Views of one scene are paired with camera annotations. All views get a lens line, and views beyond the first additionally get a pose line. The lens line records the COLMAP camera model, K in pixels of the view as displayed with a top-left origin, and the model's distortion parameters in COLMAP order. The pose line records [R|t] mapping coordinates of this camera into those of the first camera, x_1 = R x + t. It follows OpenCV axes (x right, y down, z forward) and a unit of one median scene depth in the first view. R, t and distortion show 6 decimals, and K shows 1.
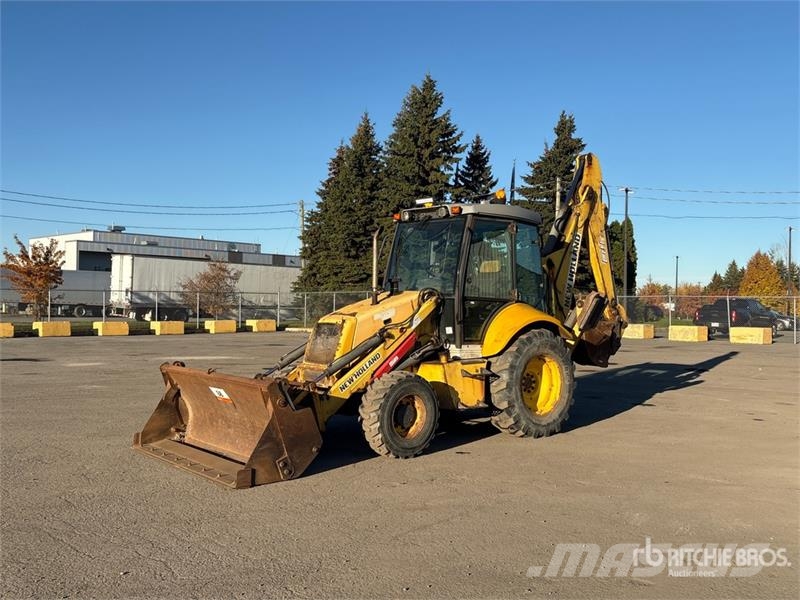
lens RADIAL K [[742.4, 0, 400.0], [0, 742.4, 300.0], [0, 0, 1]] dist [0.250658, -0.868033]
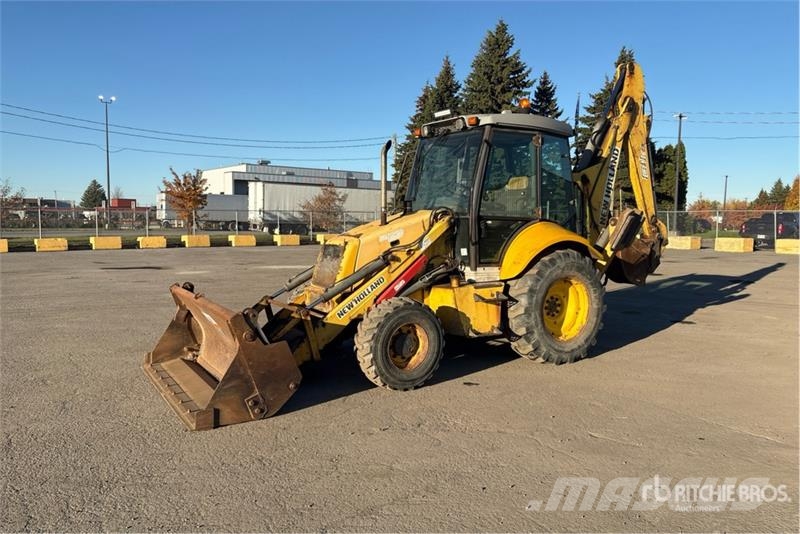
lens RADIAL K [[586.3, 0, 403.6], [0, 586.3, 266.6], [0, 0, 1]] dist [0.075724, -0.092220]
pose [[0.989885, 0.005619, -0.141762, 0.078319], [0.006524, 0.996355, 0.085049, -0.003285], [0.141723, -0.085114, 0.986240, 0.210029]]
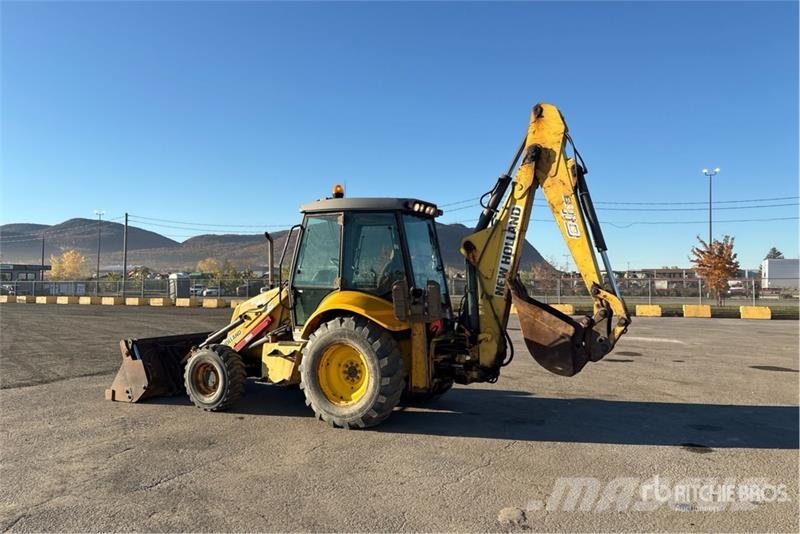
lens RADIAL K [[586.3, 0, 403.6], [0, 586.3, 266.6], [0, 0, 1]] dist [0.075724, -0.092220]
pose [[0.401601, -0.038918, -0.914987, 0.794001], [0.007642, 0.999204, -0.039146, 0.001824], [0.915783, 0.008729, 0.401579, 0.645060]]
